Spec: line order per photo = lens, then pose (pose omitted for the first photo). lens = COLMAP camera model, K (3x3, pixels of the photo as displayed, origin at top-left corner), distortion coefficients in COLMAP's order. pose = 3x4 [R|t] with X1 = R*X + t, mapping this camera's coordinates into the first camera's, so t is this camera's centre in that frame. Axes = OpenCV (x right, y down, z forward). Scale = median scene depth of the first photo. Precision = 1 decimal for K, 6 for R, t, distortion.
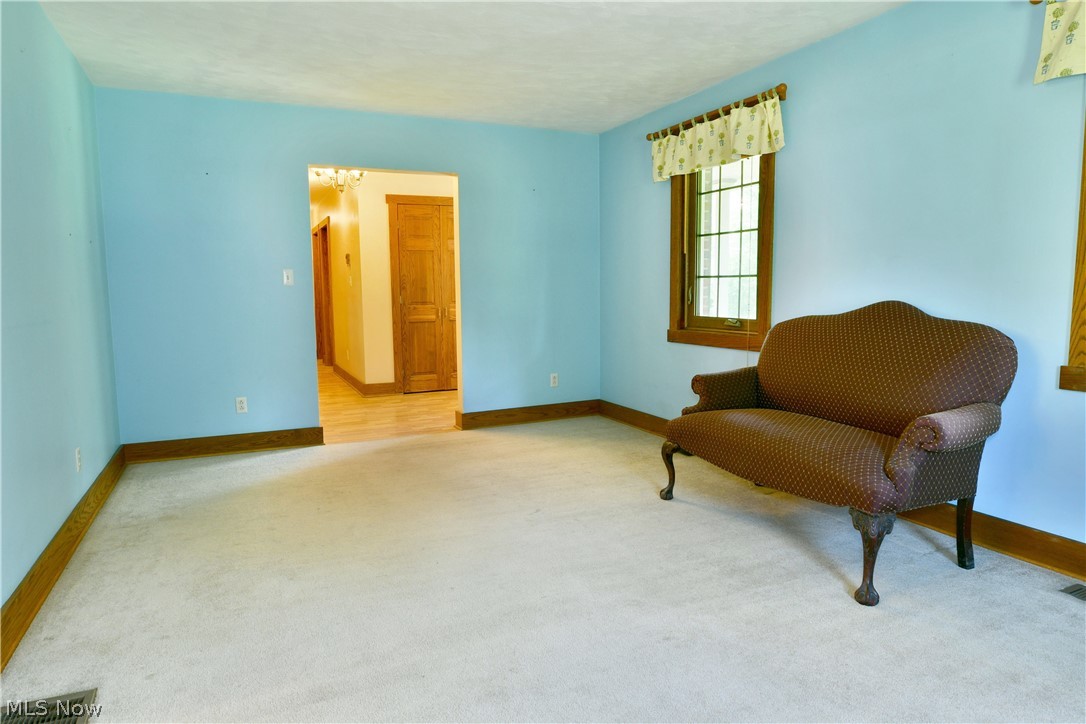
lens RADIAL K [[662.7, 0, 545.3], [0, 662.7, 348.3], [0, 0, 1]] dist [-0.001471, 0.000569]
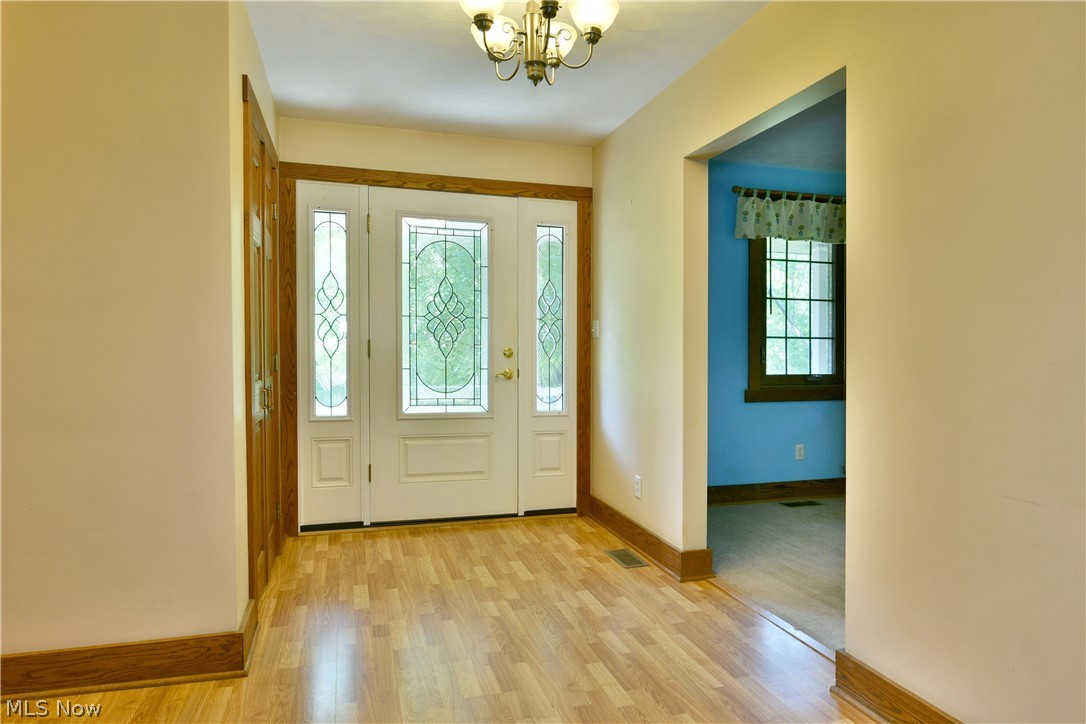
lens RADIAL K [[662.7, 0, 545.3], [0, 662.7, 348.3], [0, 0, 1]] dist [-0.001471, 0.000569]
pose [[0.146090, 0.019143, 0.989086, -0.573171], [0.082784, 0.996069, -0.031506, -0.057400], [-0.985801, 0.086484, 0.143931, 0.797029]]
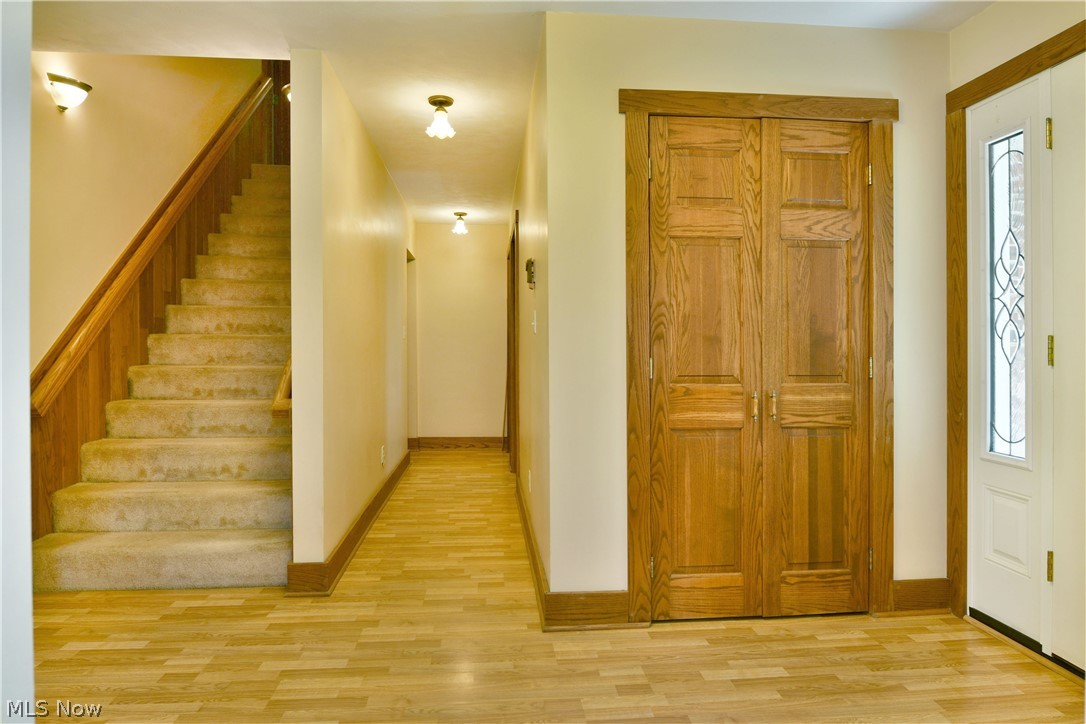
lens RADIAL K [[662.7, 0, 545.3], [0, 662.7, 348.3], [0, 0, 1]] dist [-0.001471, 0.000569]
pose [[0.939087, 0.010678, -0.343515, -0.146482], [-0.039472, 0.996254, -0.076938, -0.053680], [0.341406, 0.085811, 0.935991, 0.632001]]
